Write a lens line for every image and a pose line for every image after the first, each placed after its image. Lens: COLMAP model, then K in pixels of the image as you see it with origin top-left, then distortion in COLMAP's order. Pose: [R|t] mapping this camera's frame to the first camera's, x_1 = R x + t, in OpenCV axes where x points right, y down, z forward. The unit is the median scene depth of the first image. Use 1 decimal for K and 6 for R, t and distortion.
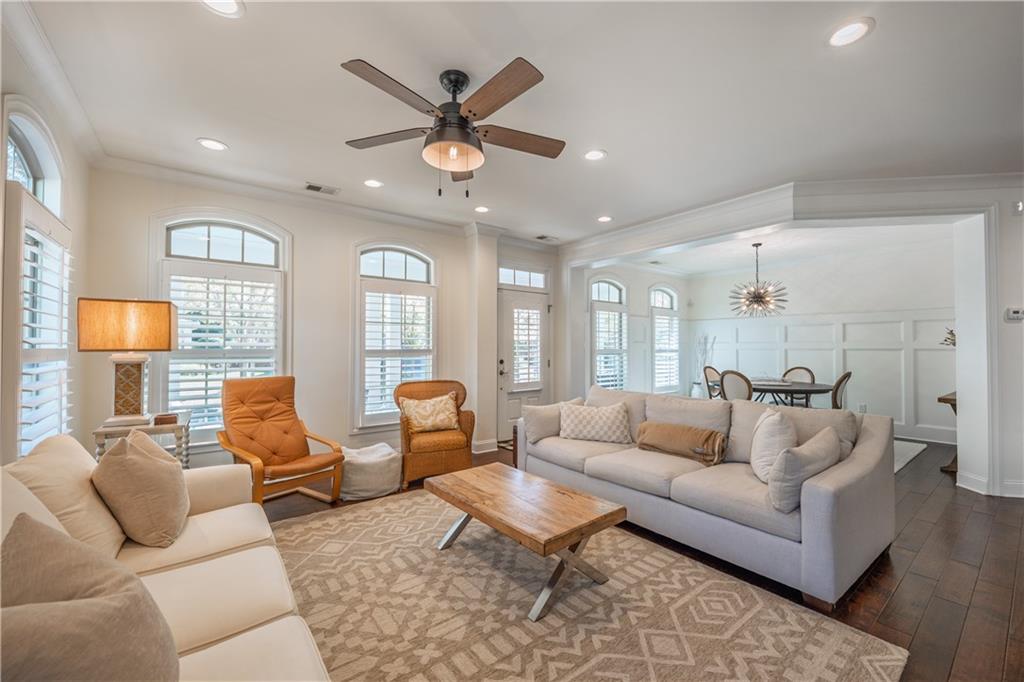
lens RADIAL K [[414.9, 0, 515.0], [0, 414.9, 343.1], [0, 0, 1]] dist [-0.011583, 0.000860]
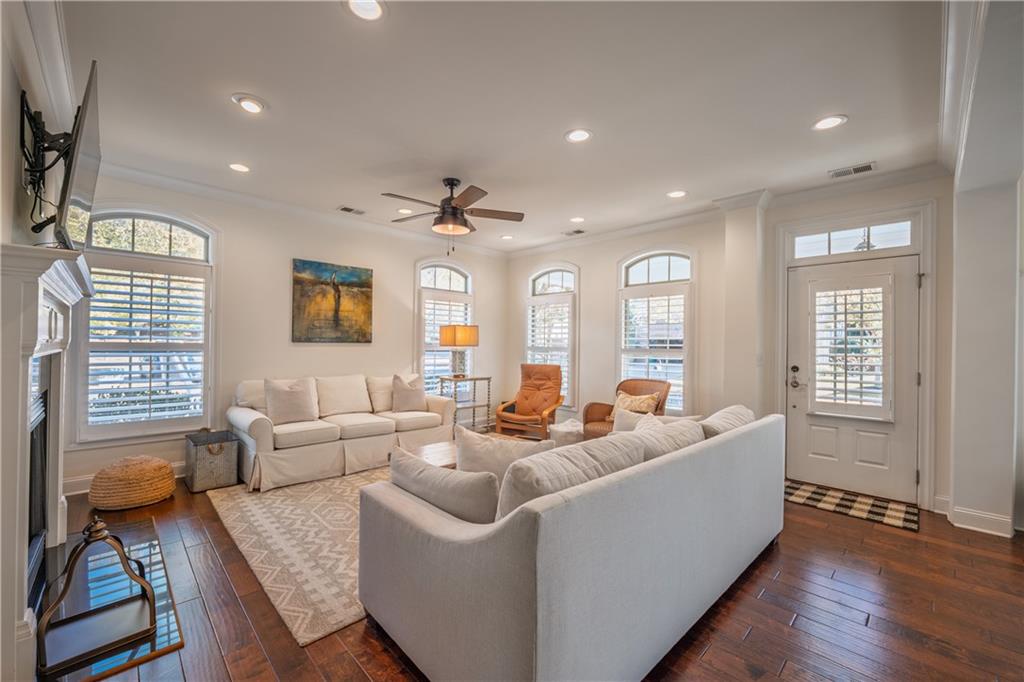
lens RADIAL K [[414.9, 0, 503.5], [0, 414.9, 343.6], [0, 0, 1]] dist [-0.011583, 0.000860]
pose [[0.108816, -0.002334, -0.994059, 0.609464], [-0.001501, 0.999996, -0.002512, 0.004336], [0.994061, 0.001765, 0.108812, 0.415915]]
